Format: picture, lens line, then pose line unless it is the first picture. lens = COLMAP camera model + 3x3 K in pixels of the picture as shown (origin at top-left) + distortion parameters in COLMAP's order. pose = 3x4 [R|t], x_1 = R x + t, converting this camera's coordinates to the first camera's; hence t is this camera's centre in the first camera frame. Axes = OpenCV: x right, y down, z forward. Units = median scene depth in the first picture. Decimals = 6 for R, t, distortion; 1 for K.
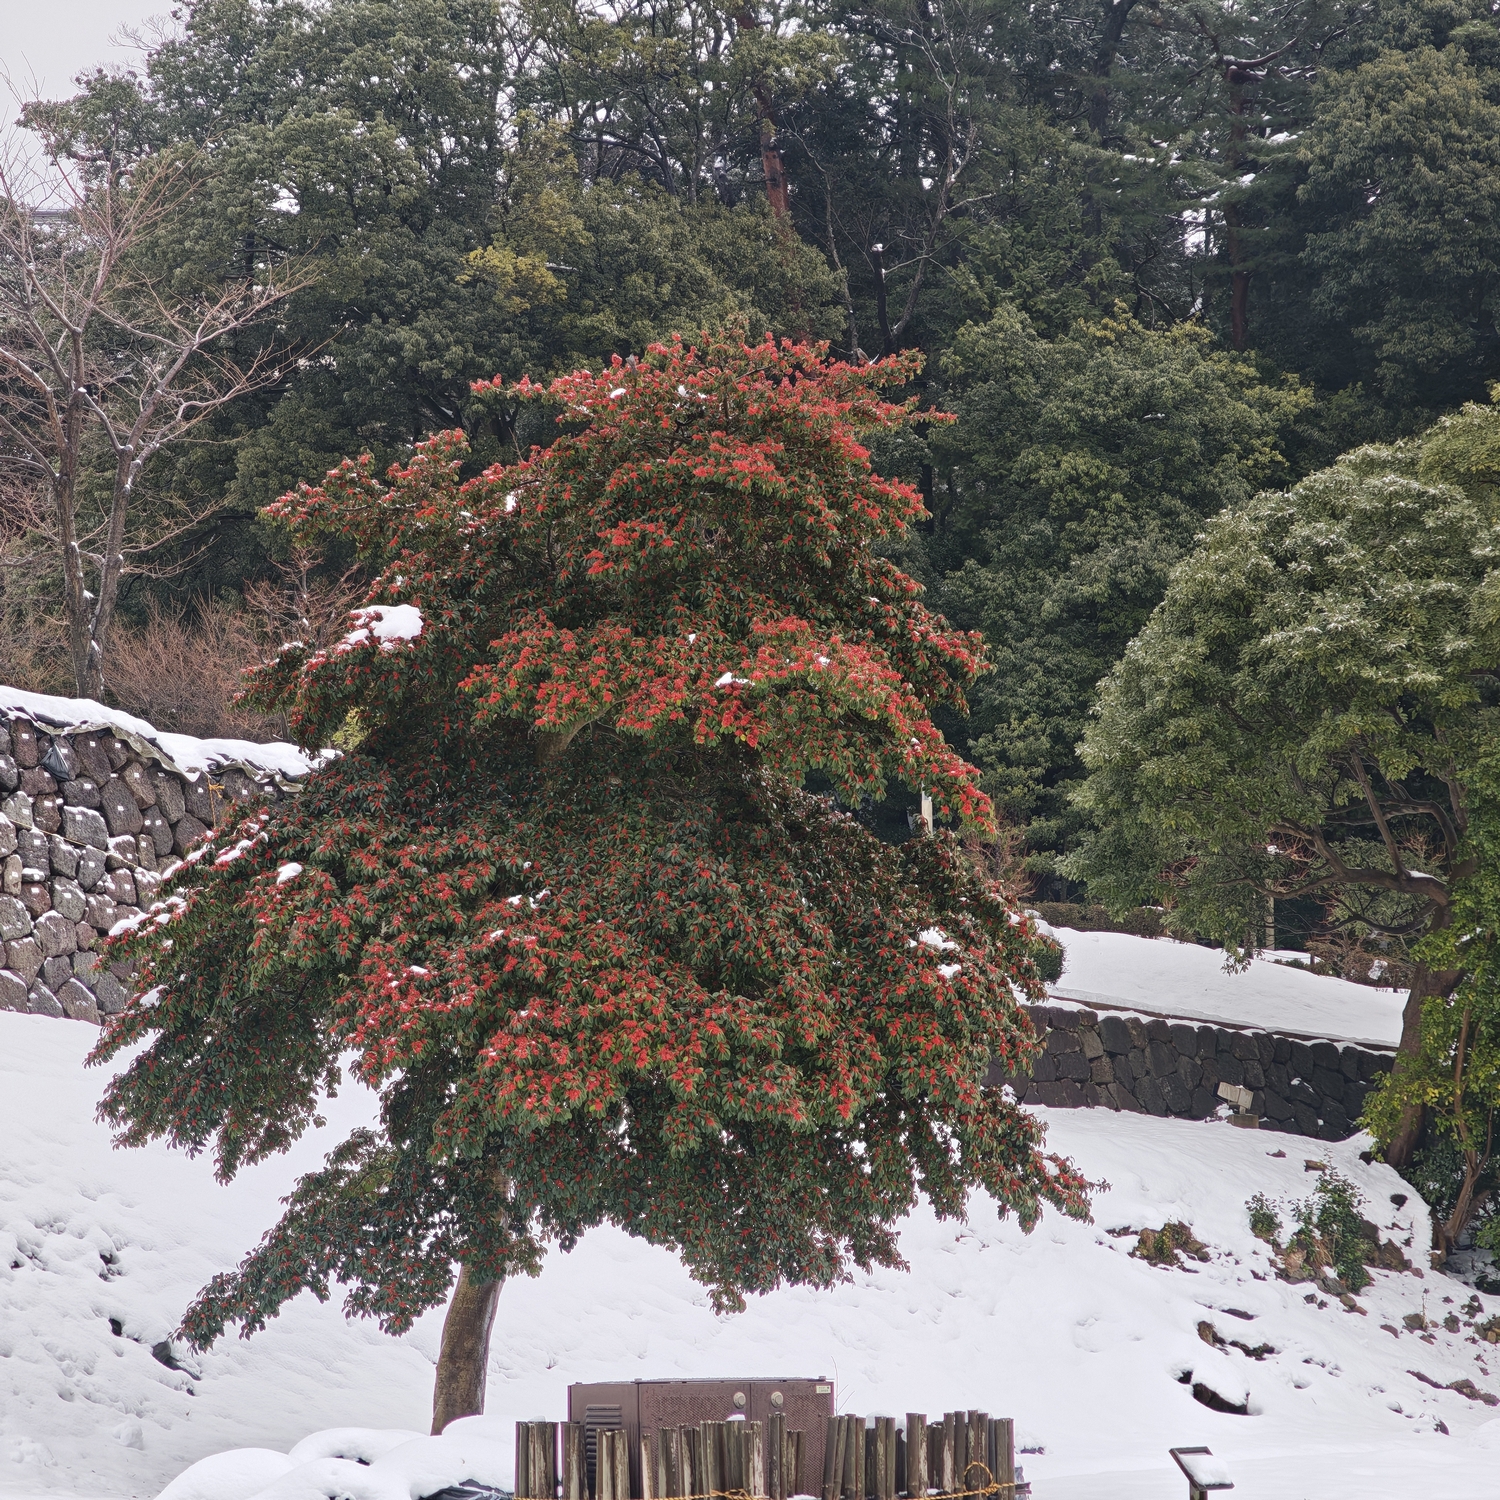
lens RADIAL K [[4178.6, 0, 749.4], [0, 4178.6, 753.4], [0, 0, 1]] dist [0.015819, 0.000000]
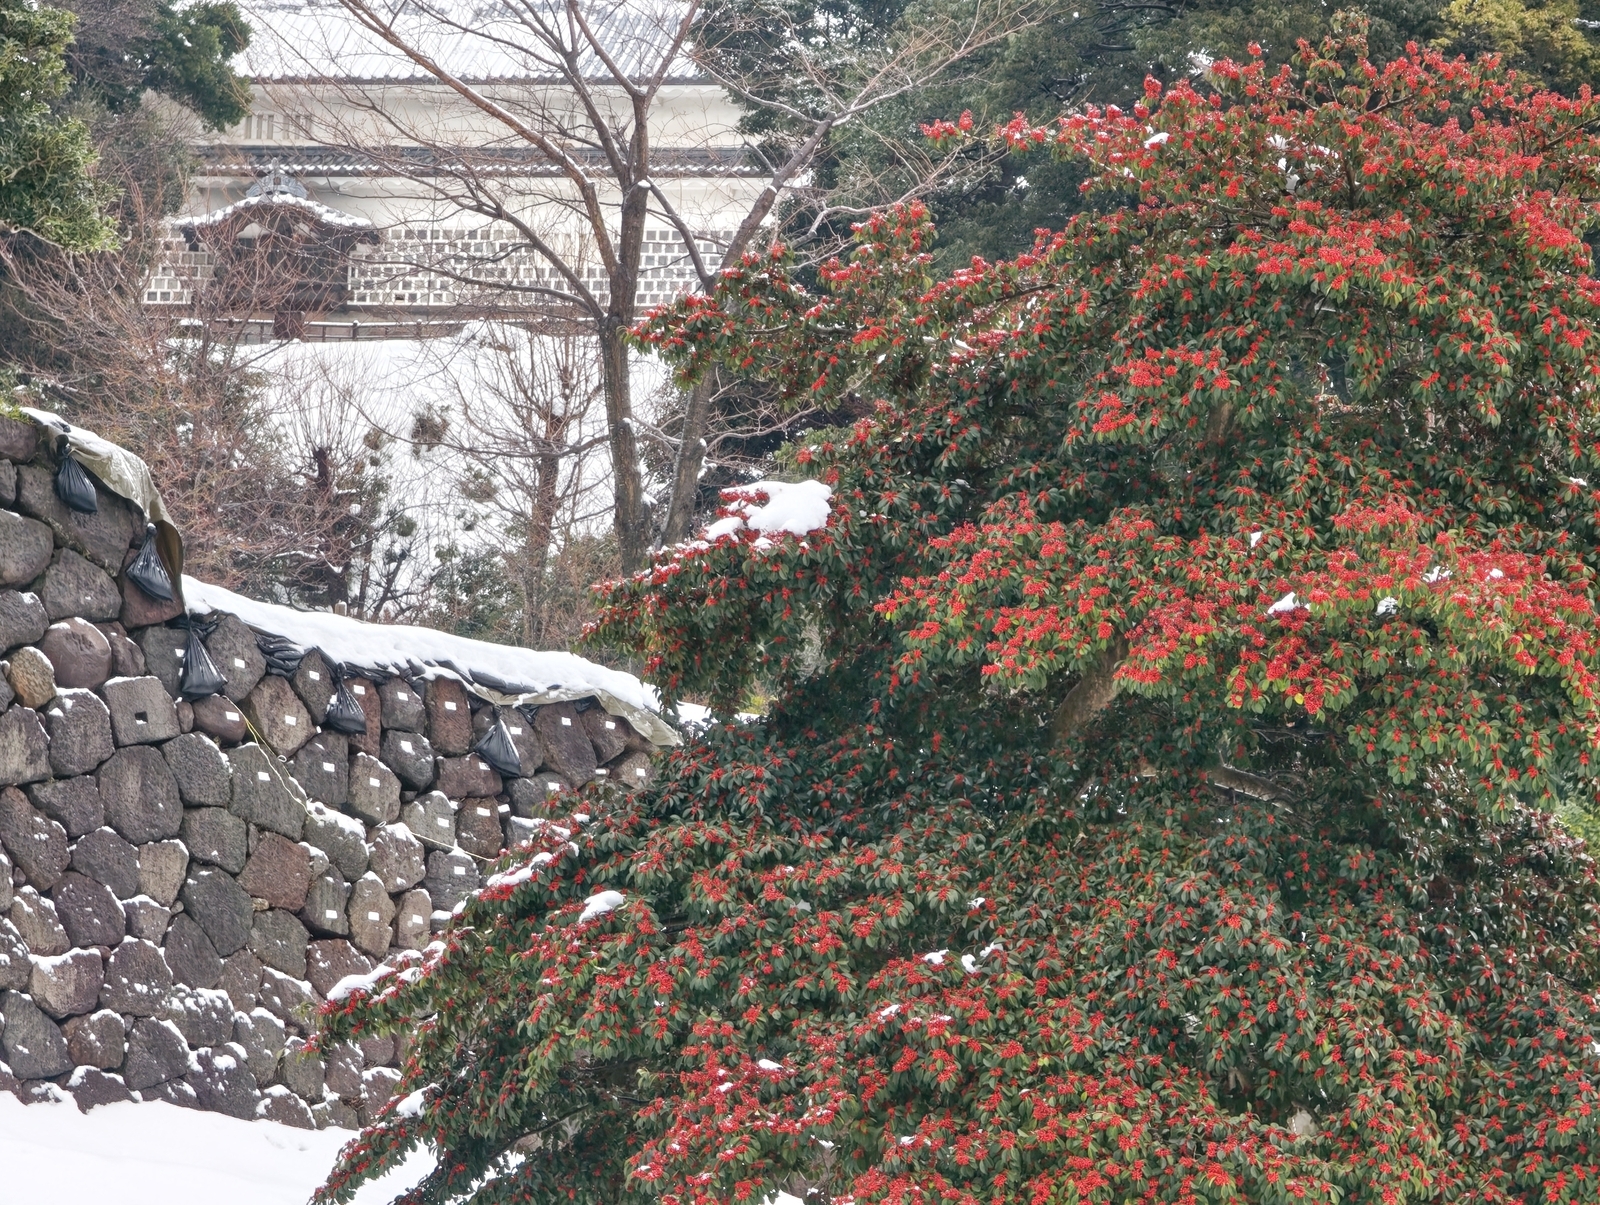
lens RADIAL K [[6331.9, 0, 800.7], [0, 6331.9, 598.9], [0, 0, 1]] dist [0.196854, 0.000000]
pose [[0.979838, 0.015159, -0.199220, 0.106455], [-0.021415, 0.999342, -0.029282, 0.009869], [0.198645, 0.032958, 0.979517, 0.079420]]
